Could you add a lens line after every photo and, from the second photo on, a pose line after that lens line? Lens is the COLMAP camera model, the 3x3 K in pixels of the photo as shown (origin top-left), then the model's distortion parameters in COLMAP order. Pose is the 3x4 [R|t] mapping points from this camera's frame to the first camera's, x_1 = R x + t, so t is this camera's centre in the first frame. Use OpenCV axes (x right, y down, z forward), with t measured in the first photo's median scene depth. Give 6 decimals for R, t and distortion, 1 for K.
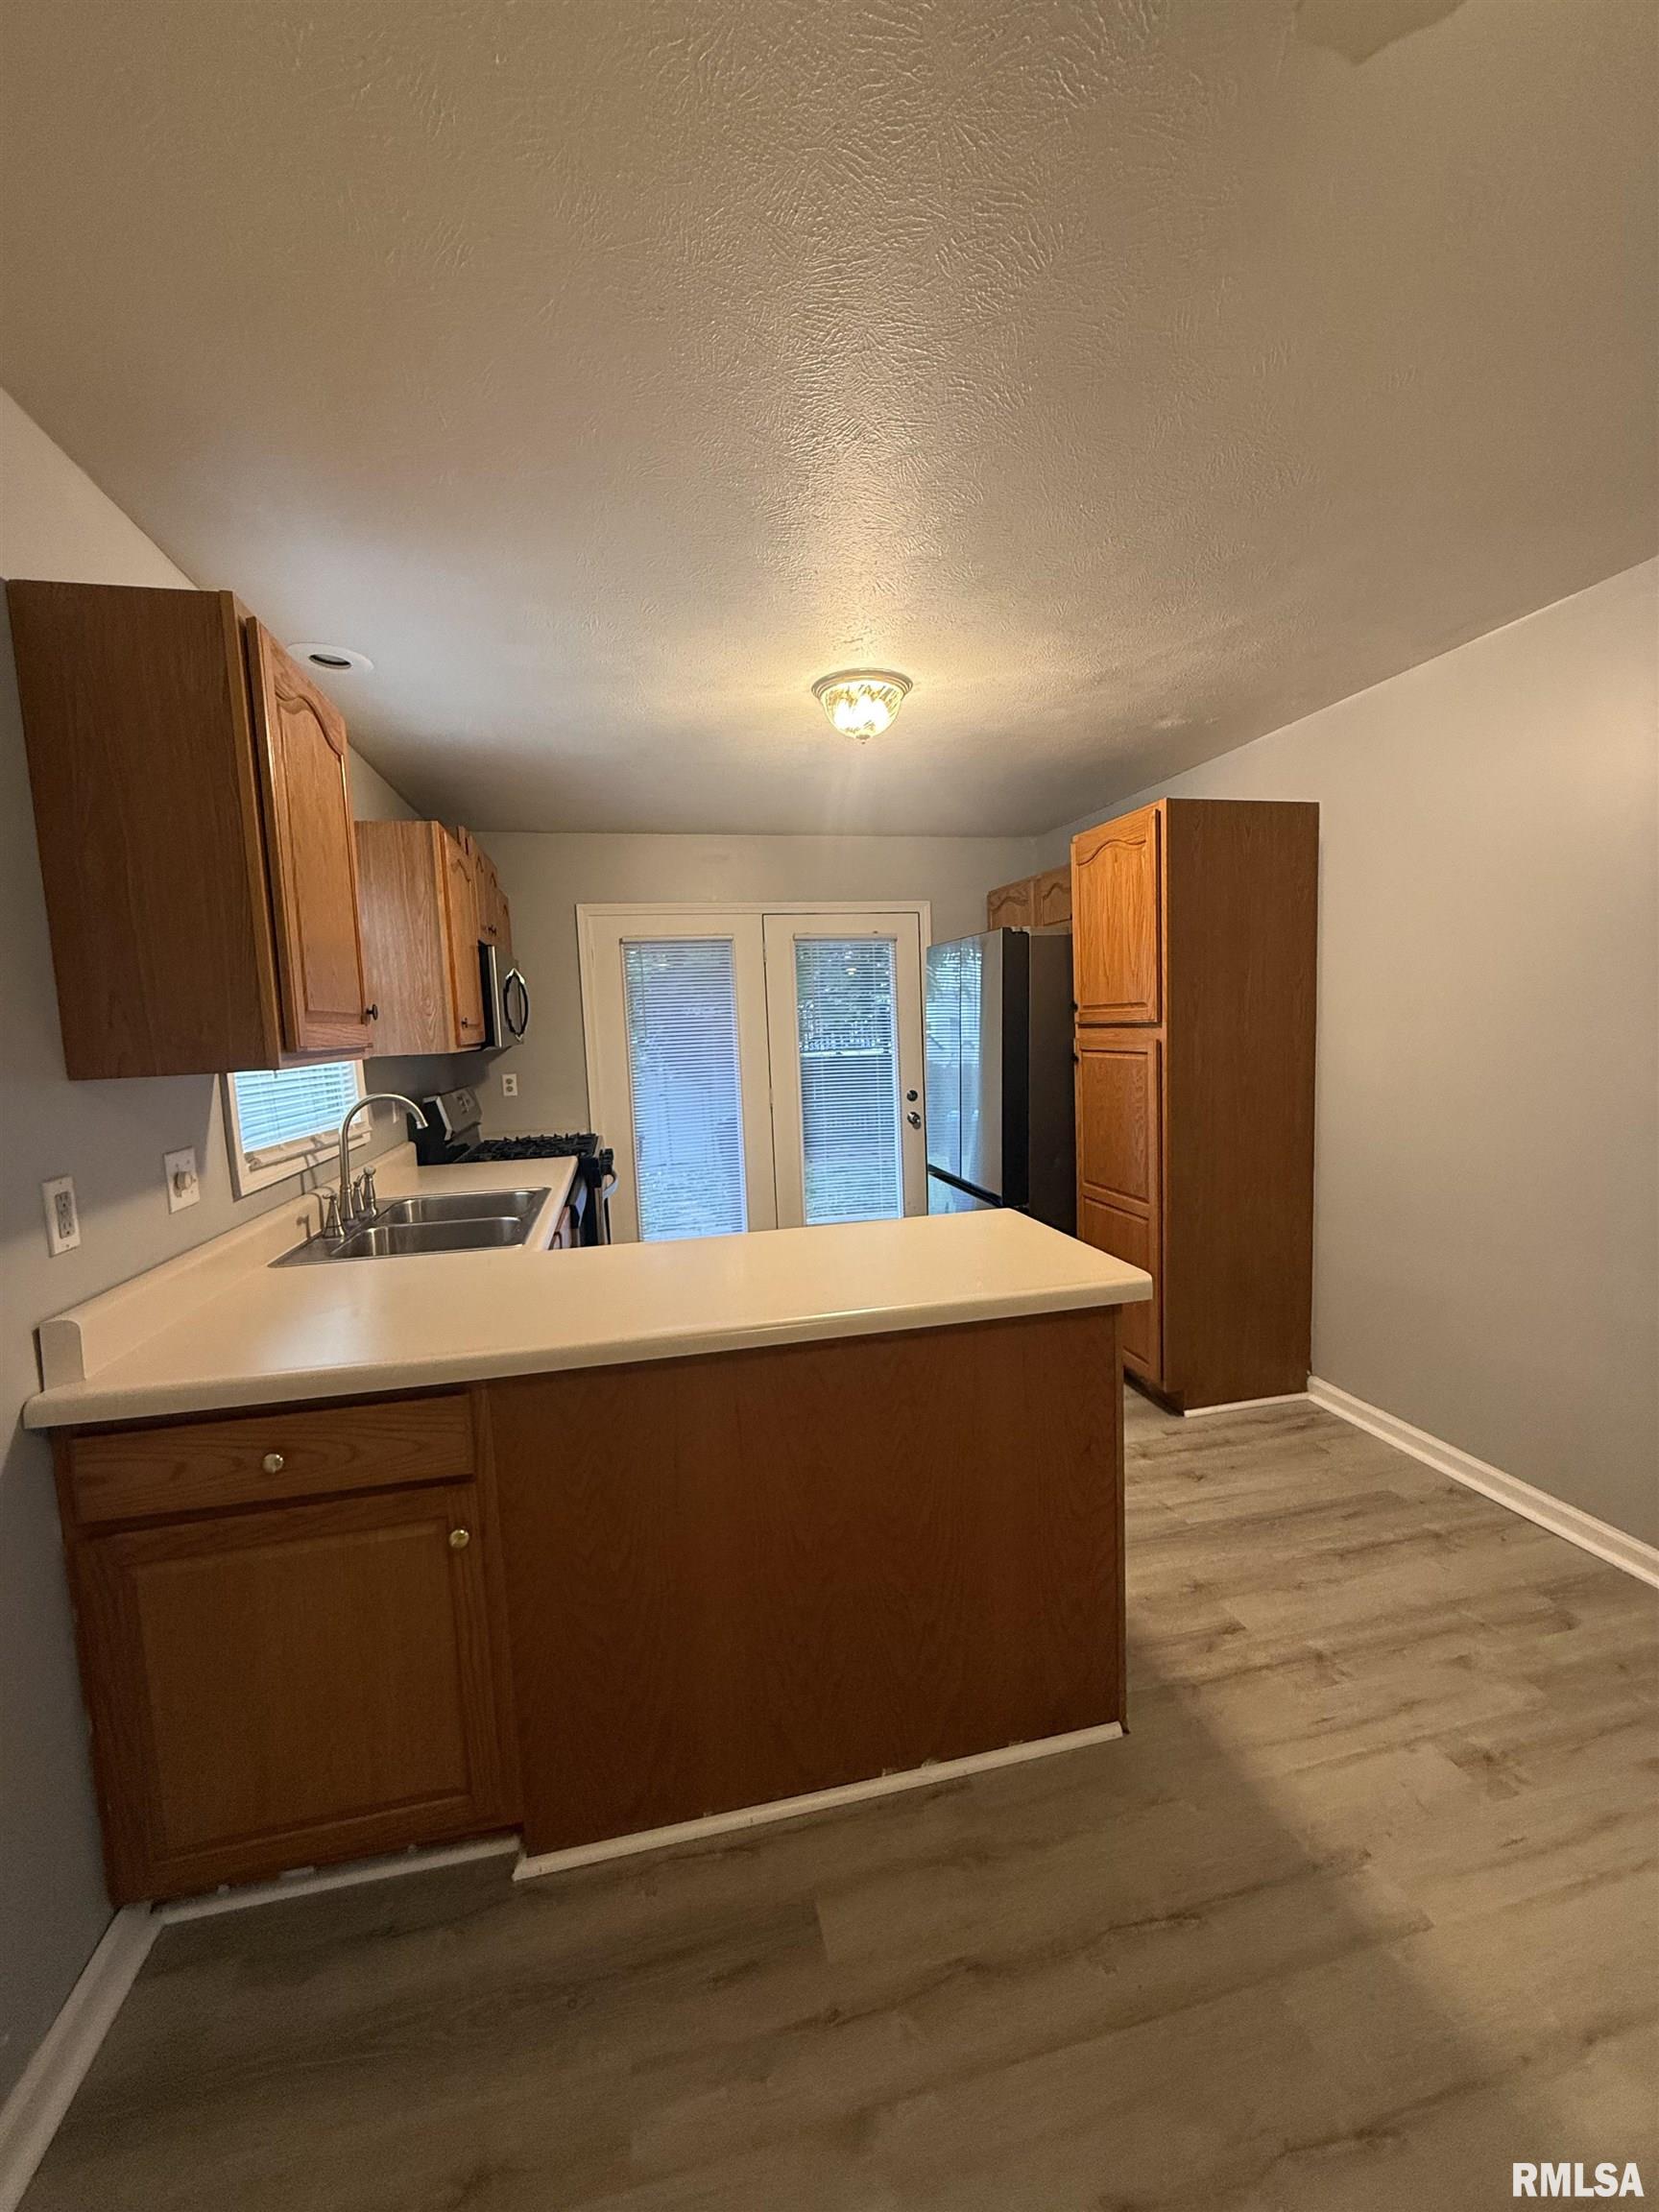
lens RADIAL K [[877.5, 0, 829.6], [0, 877.5, 1099.9], [0, 0, 1]] dist [-0.002226, -0.000266]
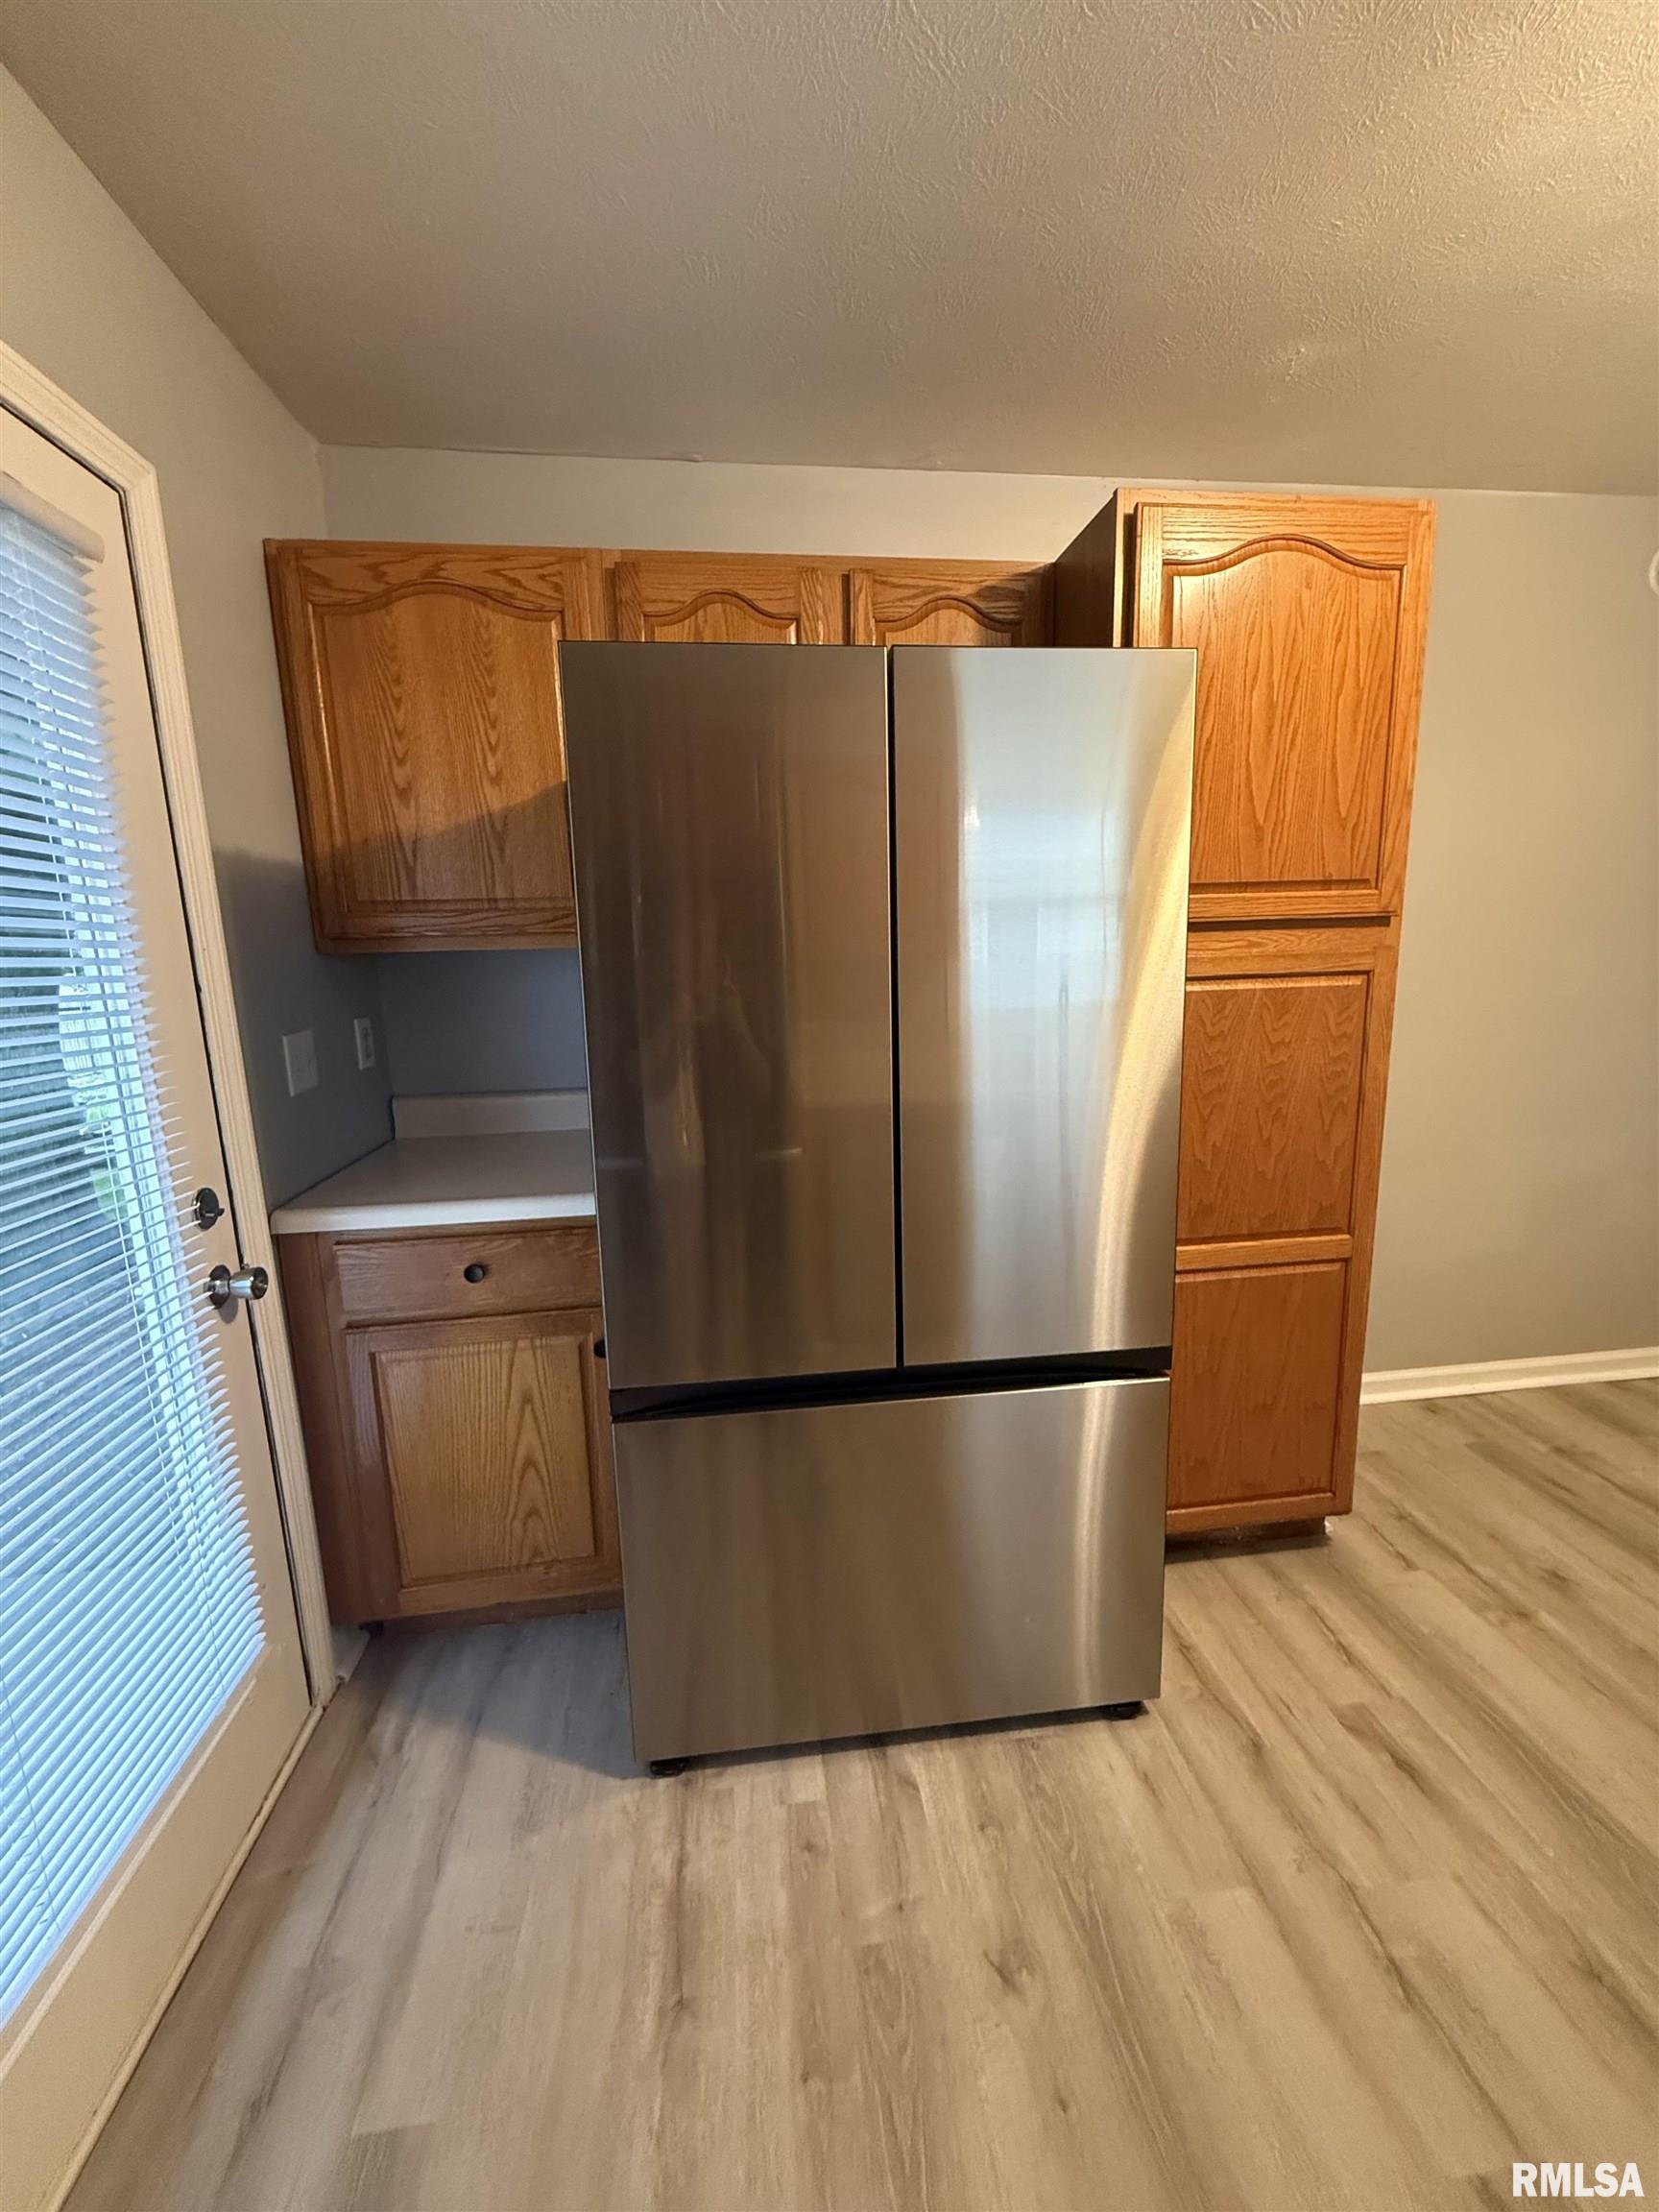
lens RADIAL K [[882.4, 0, 831.3], [0, 882.4, 1097.2], [0, 0, 1]] dist [-0.000206, 0.000032]
pose [[0.112534, -0.141065, 0.983584, -0.366480], [0.112168, 0.985348, 0.128484, -0.129469], [-0.987297, 0.095868, 0.126708, 1.927935]]
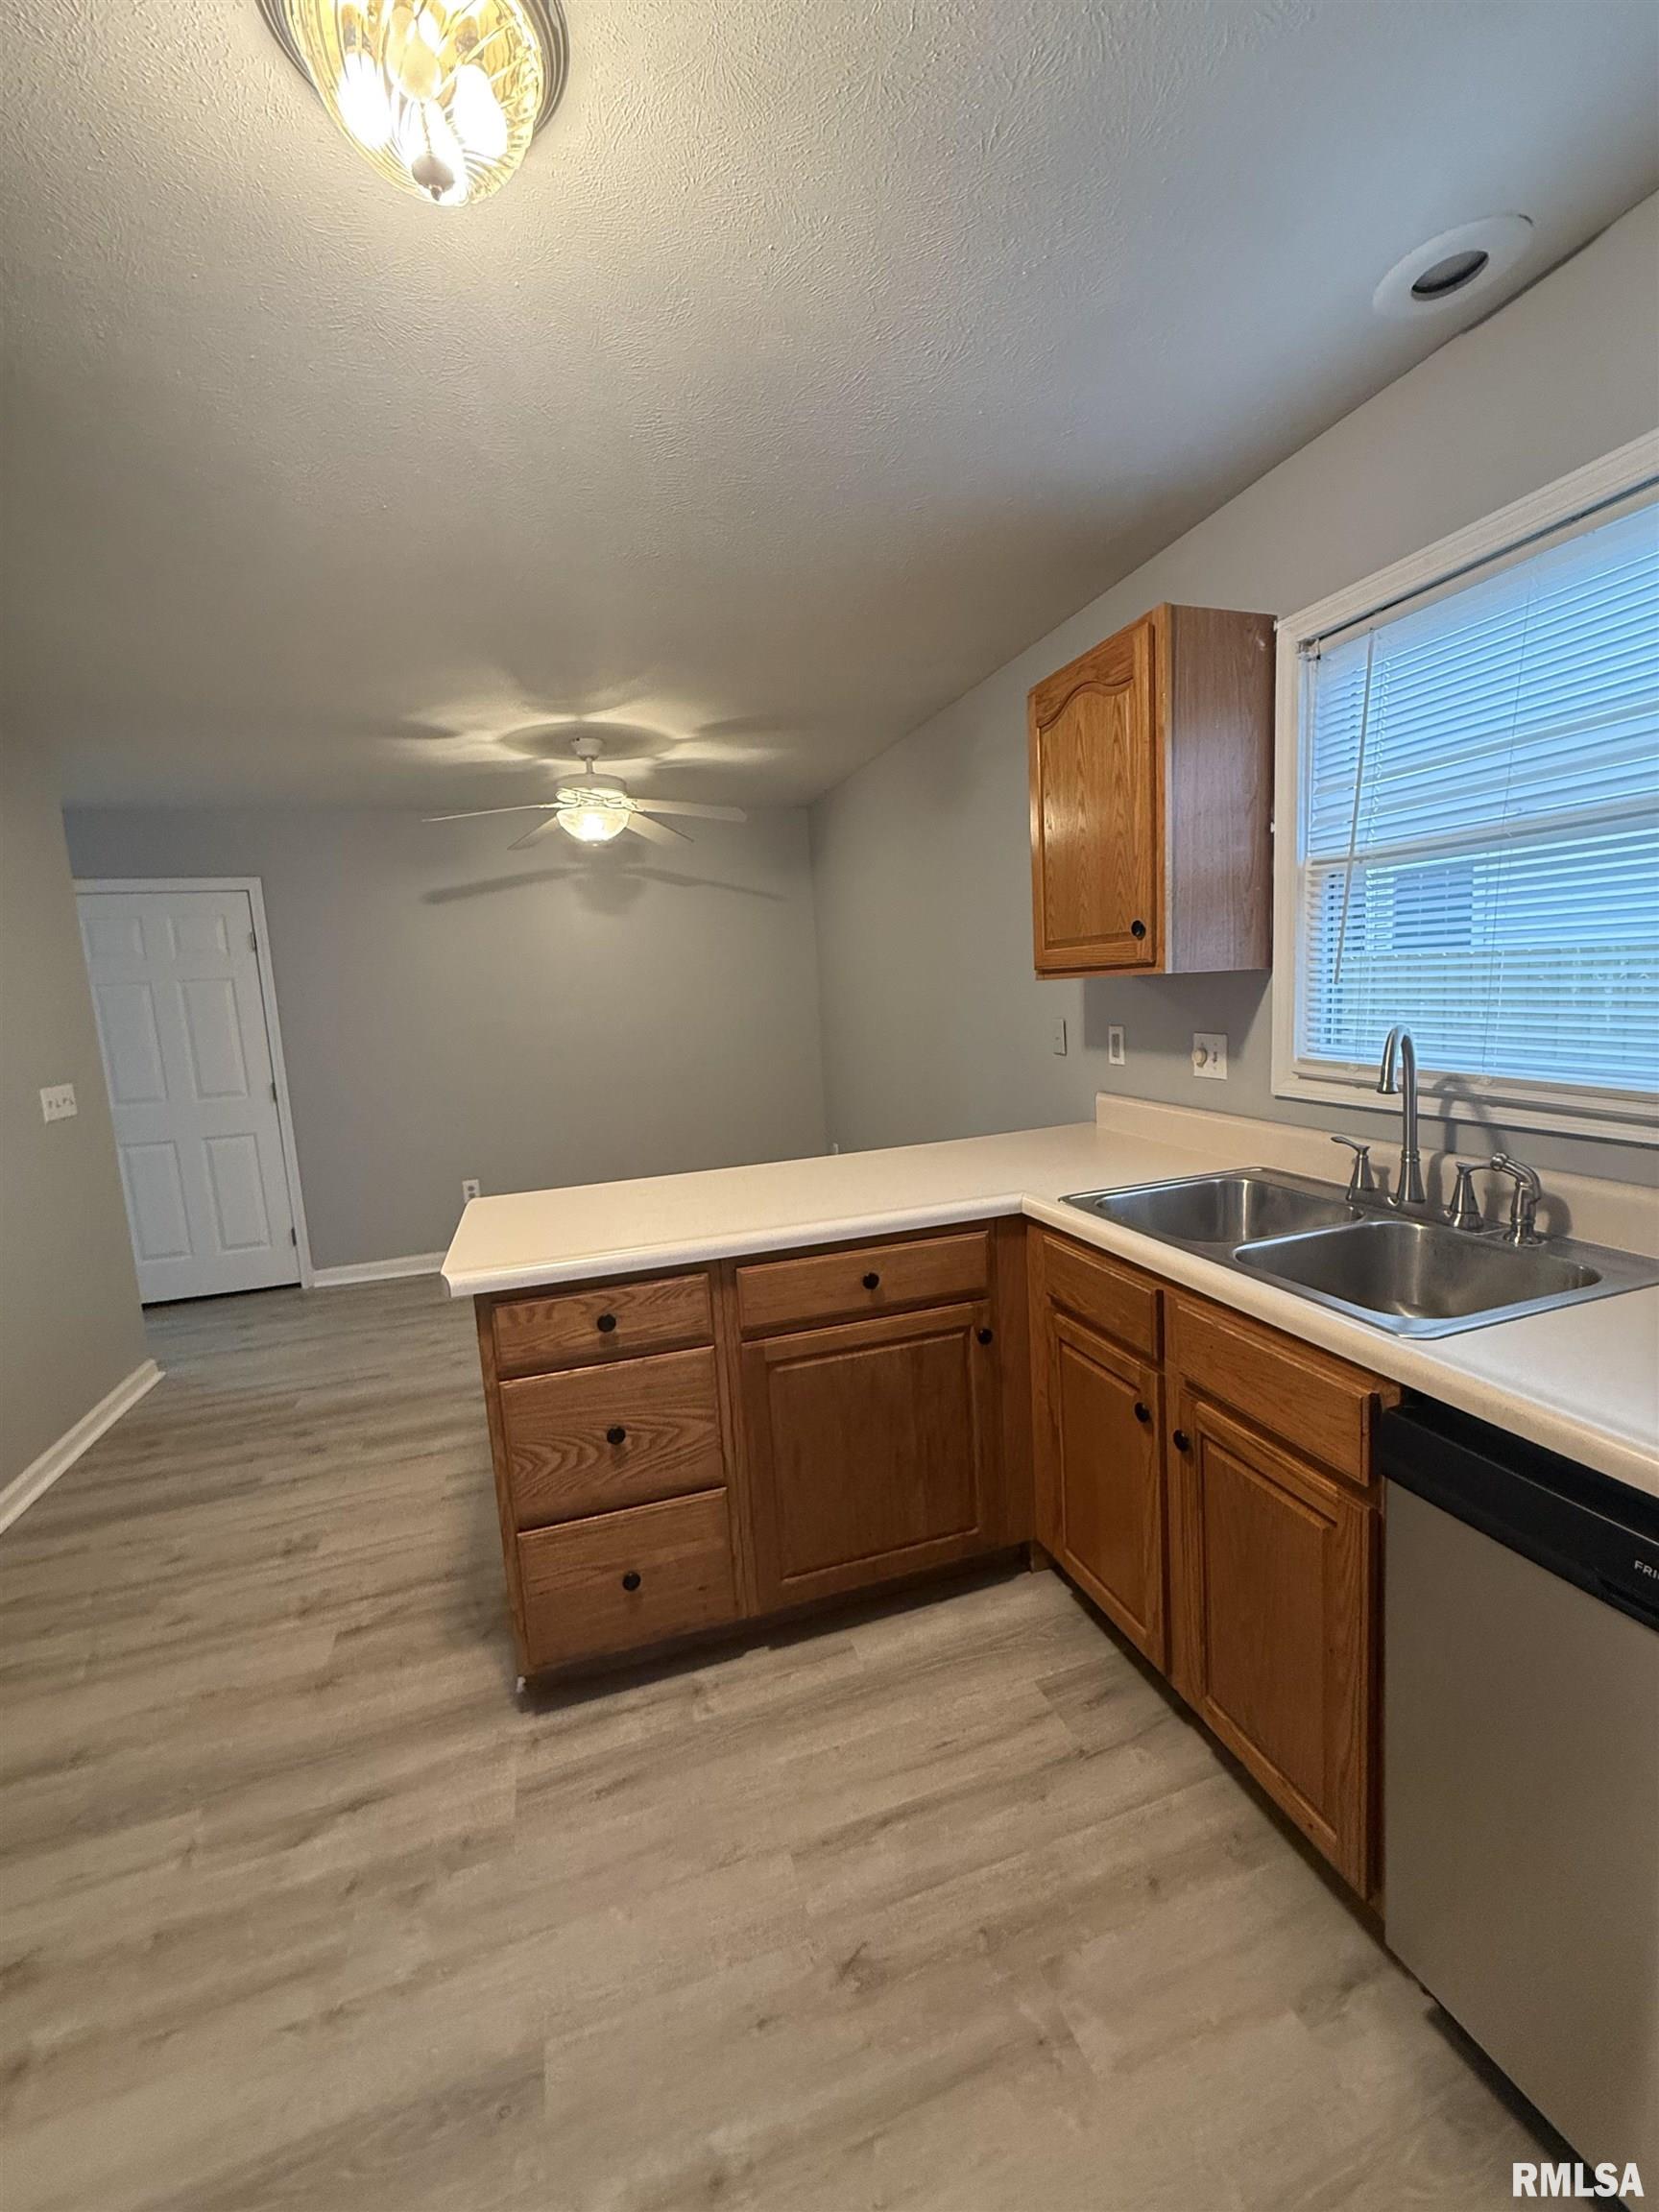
lens RADIAL K [[882.4, 0, 831.3], [0, 882.4, 1097.2], [0, 0, 1]] dist [-0.000206, 0.000032]
pose [[-0.991841, 0.105197, -0.072013, -0.071921], [0.087447, 0.972440, 0.216132, -0.154439], [0.092765, 0.208071, -0.973705, 1.905882]]
